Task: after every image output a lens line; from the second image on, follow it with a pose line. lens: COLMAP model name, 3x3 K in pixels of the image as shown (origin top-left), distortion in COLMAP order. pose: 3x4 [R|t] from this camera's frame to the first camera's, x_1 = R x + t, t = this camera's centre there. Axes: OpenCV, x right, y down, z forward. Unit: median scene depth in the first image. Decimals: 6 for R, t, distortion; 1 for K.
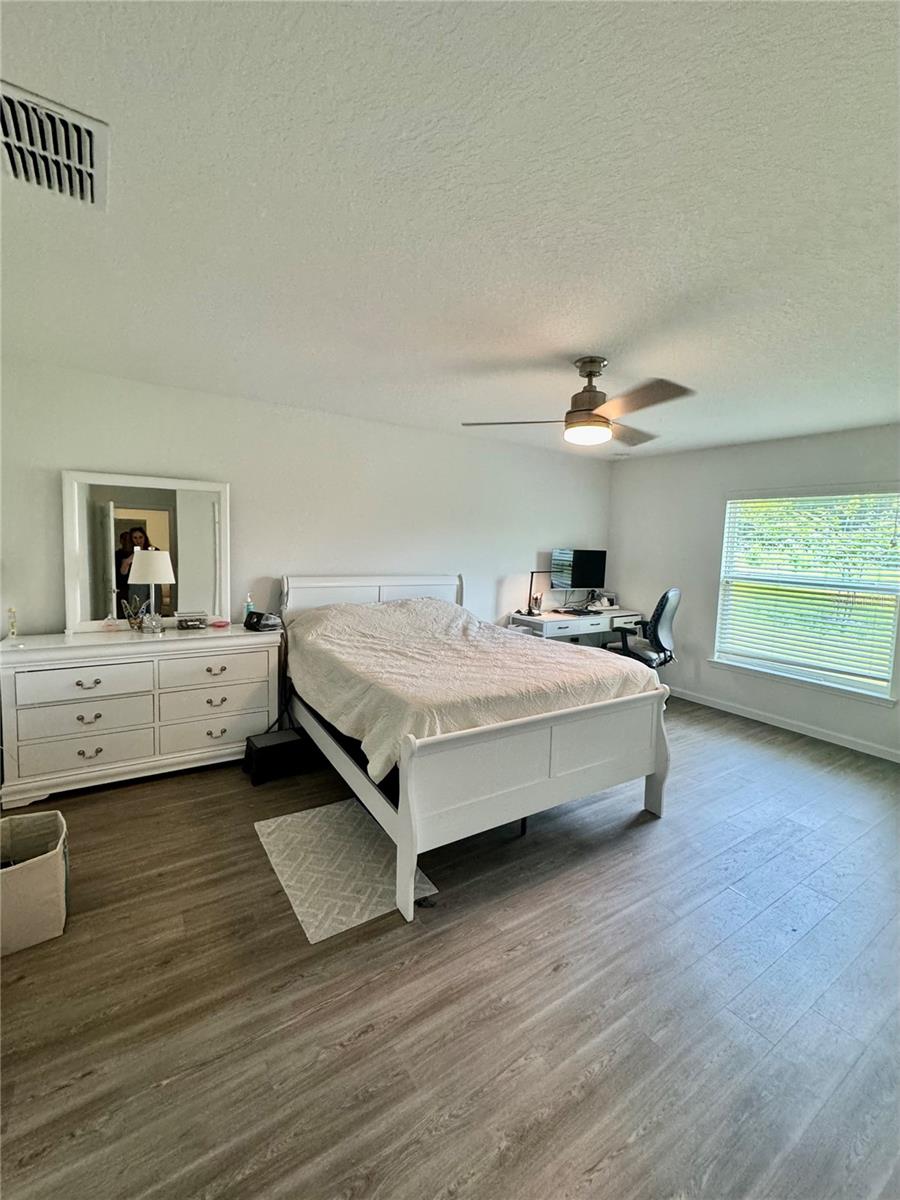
lens RADIAL K [[518.9, 0, 464.9], [0, 518.9, 600.2], [0, 0, 1]] dist [-0.000958, -0.000169]
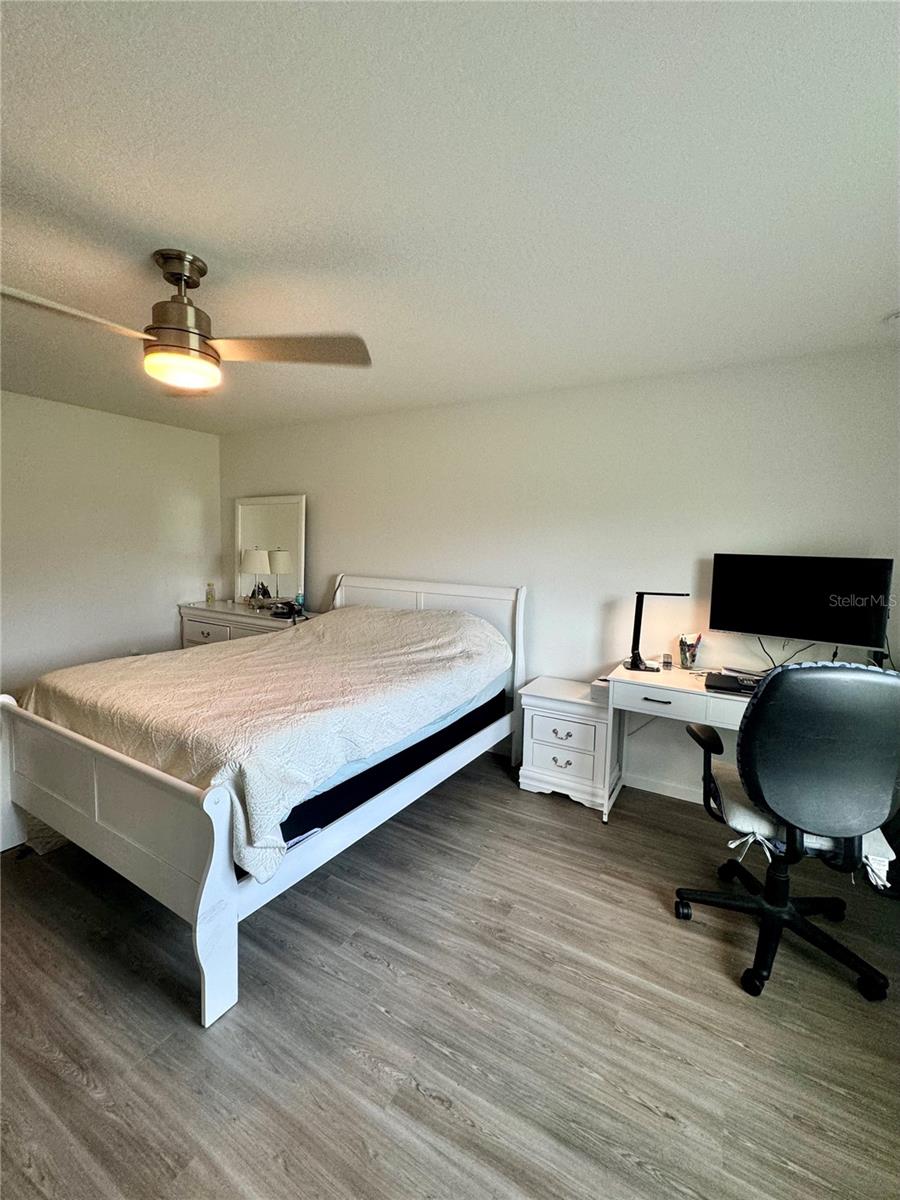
lens RADIAL K [[518.9, 0, 464.9], [0, 518.9, 600.2], [0, 0, 1]] dist [-0.000958, -0.000169]
pose [[0.411562, 0.064533, -0.909094, 0.668768], [-0.109992, 0.993716, 0.020745, -0.040034], [0.904720, 0.091455, 0.416074, 0.696733]]
